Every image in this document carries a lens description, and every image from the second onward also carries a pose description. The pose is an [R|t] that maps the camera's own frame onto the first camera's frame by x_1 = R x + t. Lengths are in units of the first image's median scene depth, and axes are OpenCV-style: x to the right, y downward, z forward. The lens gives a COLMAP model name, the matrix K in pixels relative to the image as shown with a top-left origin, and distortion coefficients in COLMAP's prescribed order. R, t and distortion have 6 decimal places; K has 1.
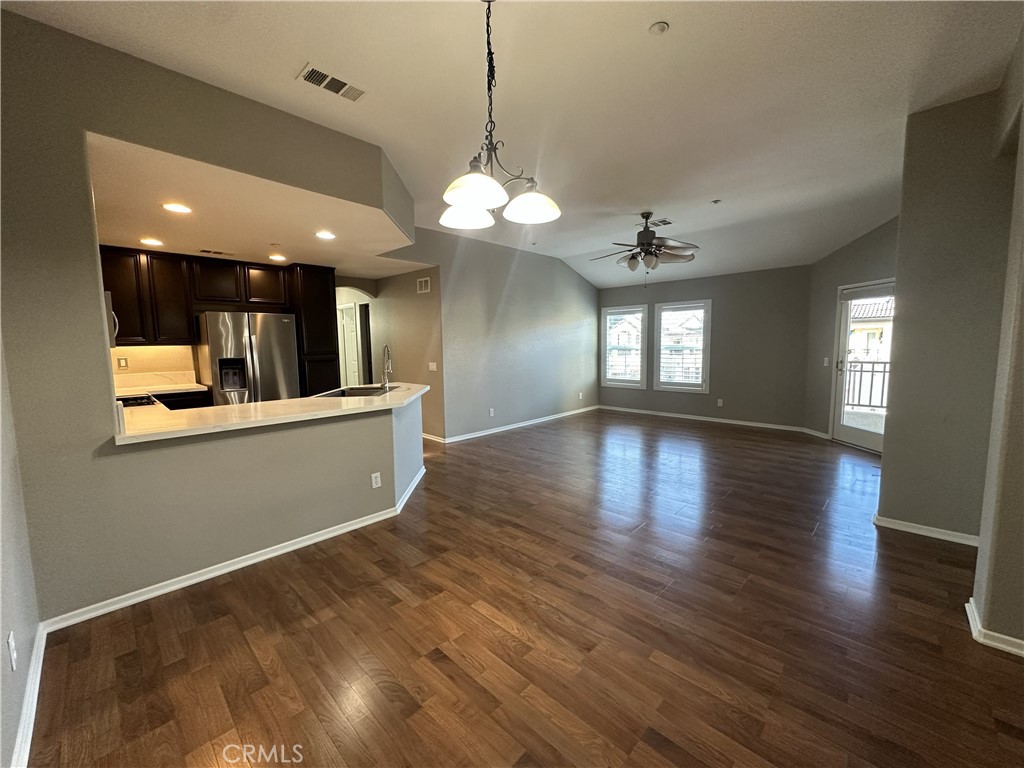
lens RADIAL K [[407.5, 0, 512.9], [0, 407.5, 381.9], [0, 0, 1]] dist [-0.004663, 0.000728]
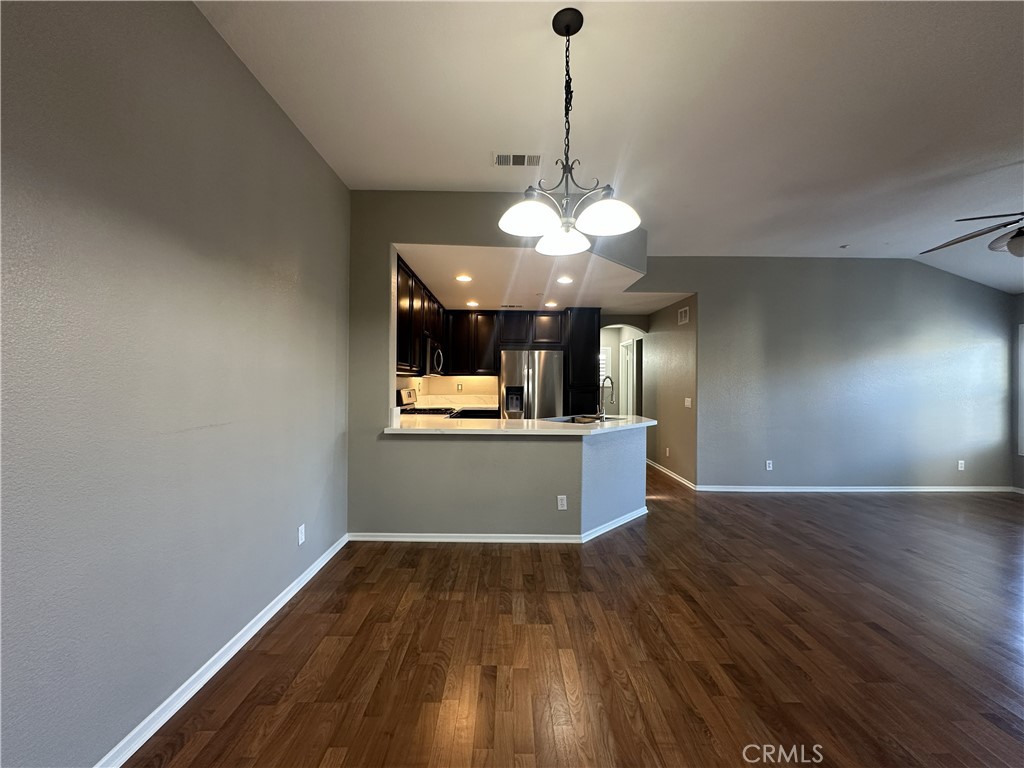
lens RADIAL K [[407.5, 0, 511.5], [0, 407.5, 382.1], [0, 0, 1]] dist [-0.004663, 0.000728]
pose [[0.699686, 0.018338, -0.714215, 0.231627], [-0.085314, 0.994662, -0.058040, 0.003834], [0.709338, 0.101542, 0.697516, 0.106804]]
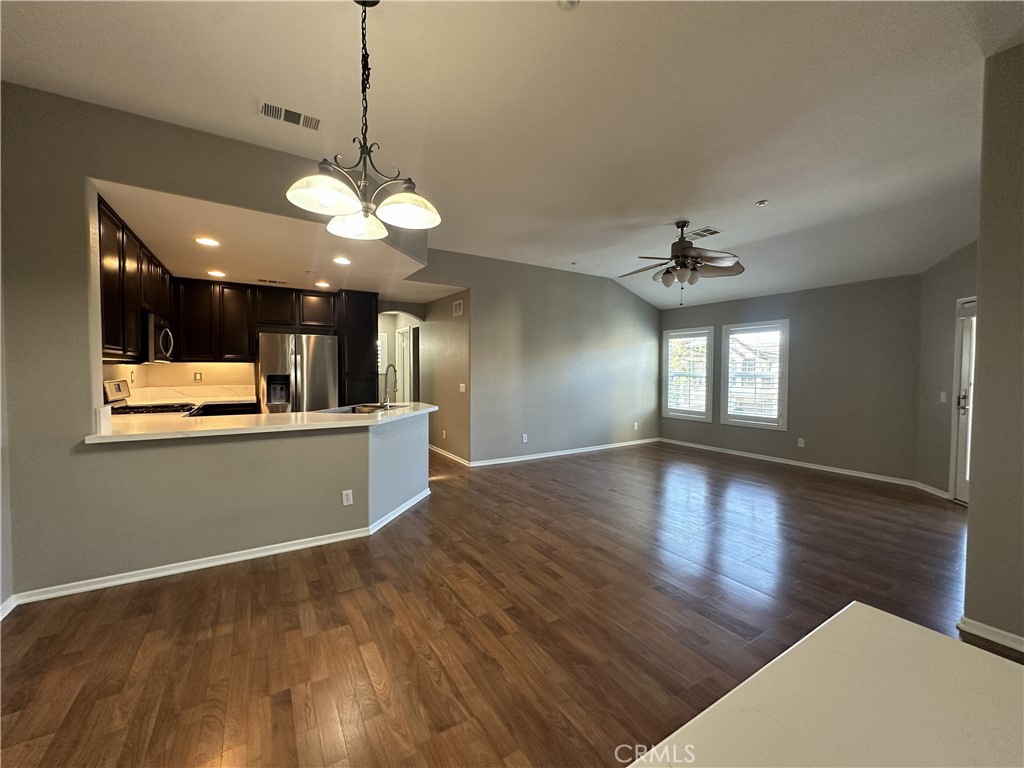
lens RADIAL K [[407.5, 0, 512.7], [0, 407.5, 382.0], [0, 0, 1]] dist [-0.004663, 0.000728]
pose [[0.970749, 0.025617, -0.238727, 0.210839], [-0.040724, 0.997453, -0.058563, 0.000838], [0.236618, 0.066572, 0.969319, 0.081167]]
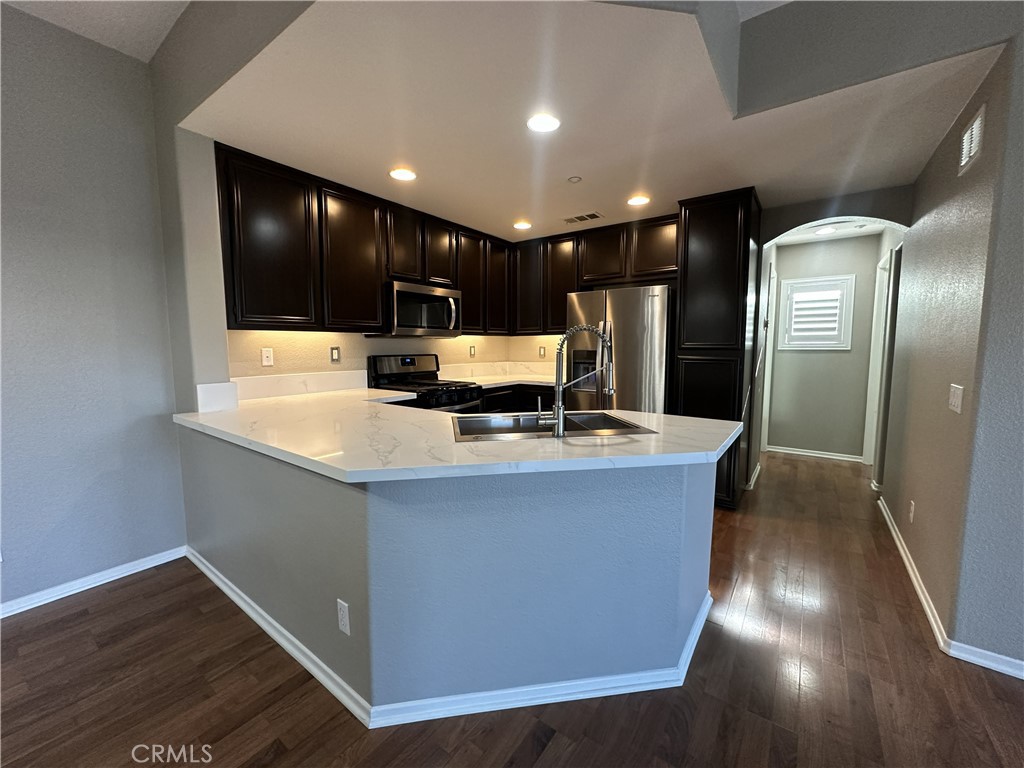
lens RADIAL K [[407.5, 0, 512.9], [0, 407.5, 380.3], [0, 0, 1]] dist [-0.004663, 0.000728]
pose [[0.135653, 0.100482, -0.985648, 0.087884], [-0.093034, 0.991740, 0.088299, -0.061447], [0.986379, 0.079721, 0.143880, 0.808188]]
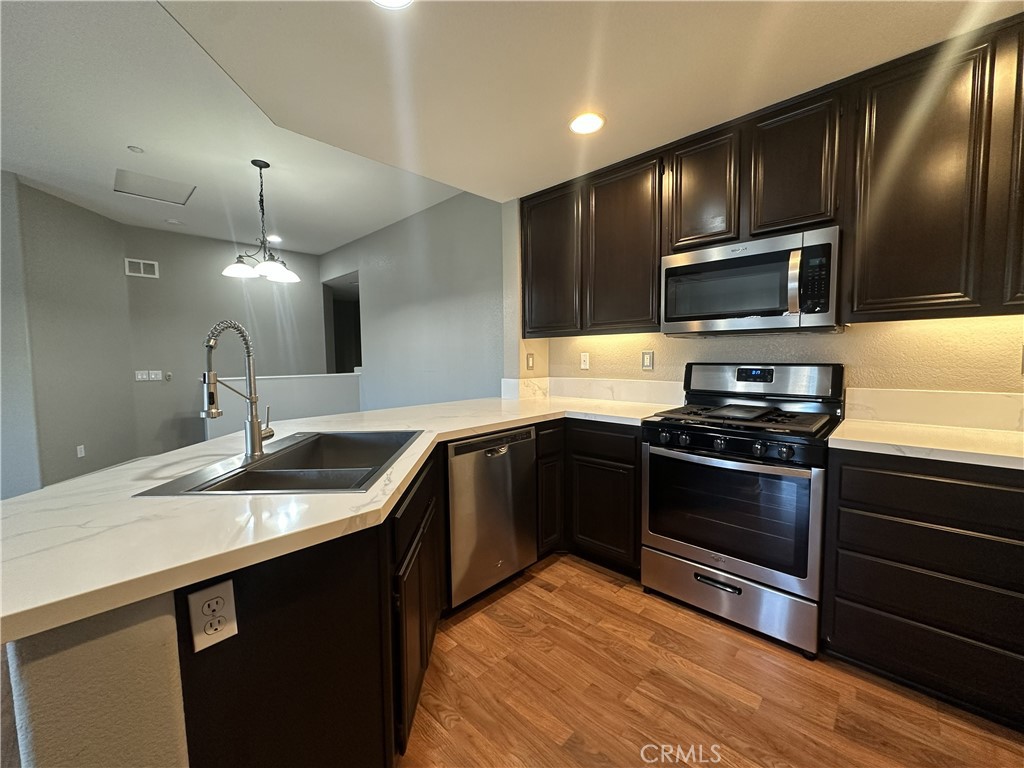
lens RADIAL K [[407.5, 0, 513.4], [0, 407.5, 384.2], [0, 0, 1]] dist [-0.004663, 0.000728]
pose [[-0.999669, 0.024342, -0.008314, -0.488763], [0.022669, 0.986452, 0.162474, -0.083451], [0.012157, 0.162232, -0.986678, 1.226197]]
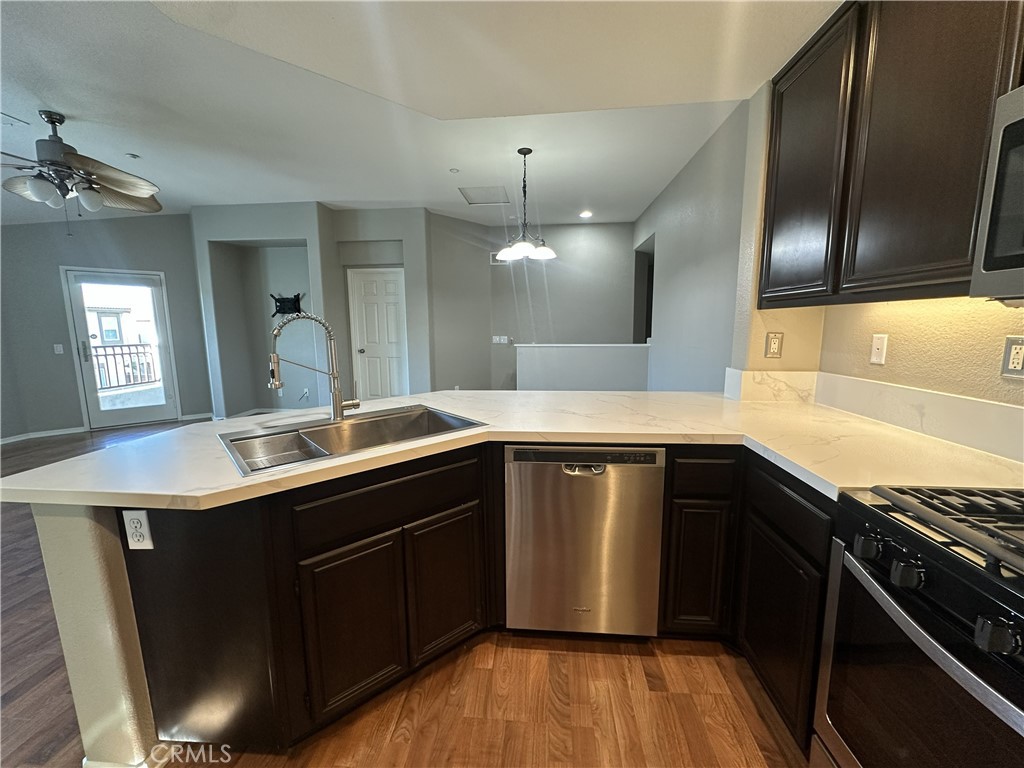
lens RADIAL K [[407.5, 0, 512.0], [0, 407.5, 383.6], [0, 0, 1]] dist [-0.004663, 0.000728]
pose [[-0.635630, -0.094632, 0.766172, -0.699870], [0.088135, 0.977074, 0.193799, -0.077413], [-0.766947, 0.190711, -0.612717, 1.019904]]
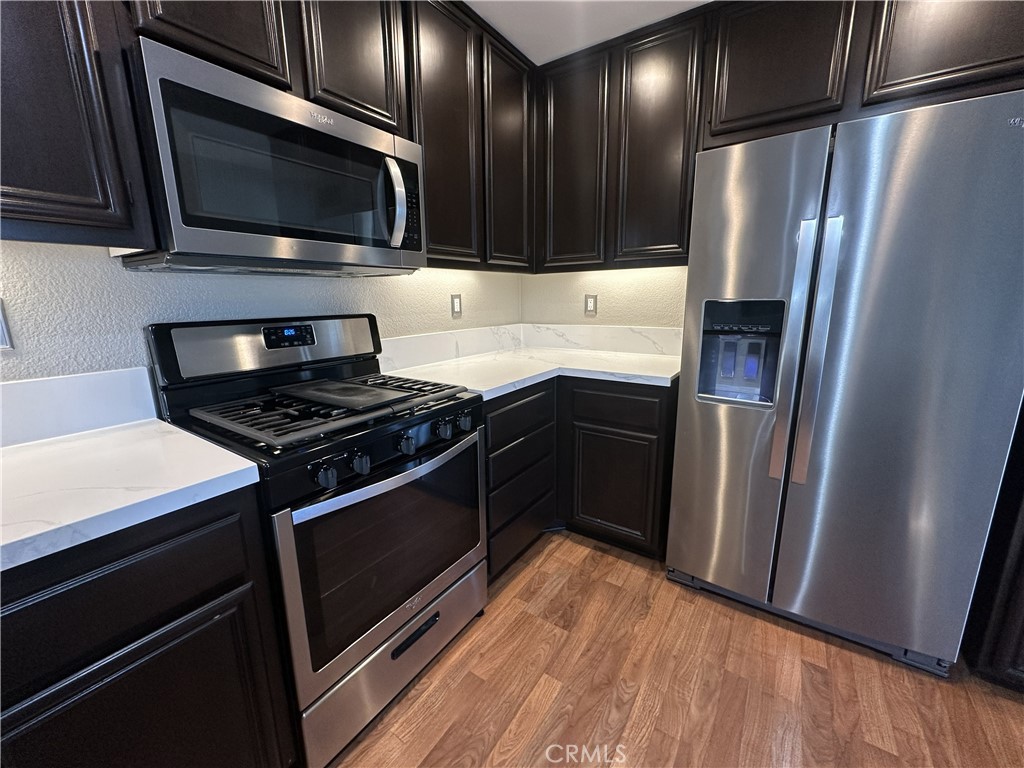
lens RADIAL K [[407.5, 0, 513.2], [0, 407.5, 383.2], [0, 0, 1]] dist [-0.004663, 0.000728]
pose [[0.169928, 0.218449, -0.960939, -0.438903], [-0.082956, 0.974831, 0.206938, -0.050115], [0.981959, 0.044551, 0.183773, 0.830879]]
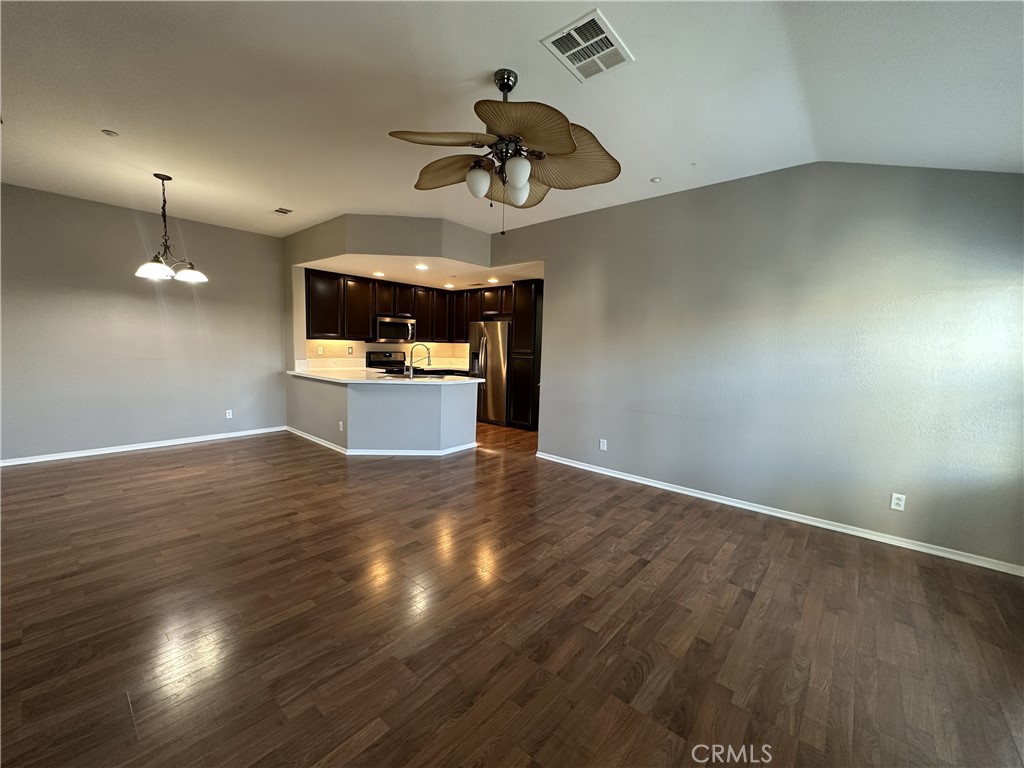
lens RADIAL K [[407.5, 0, 511.6], [0, 407.5, 382.3], [0, 0, 1]] dist [-0.004663, 0.000728]
pose [[0.050841, 0.105556, -0.993113, 0.925168], [-0.121311, 0.987688, 0.098769, -0.122400], [0.991312, 0.115454, 0.063020, 1.128916]]
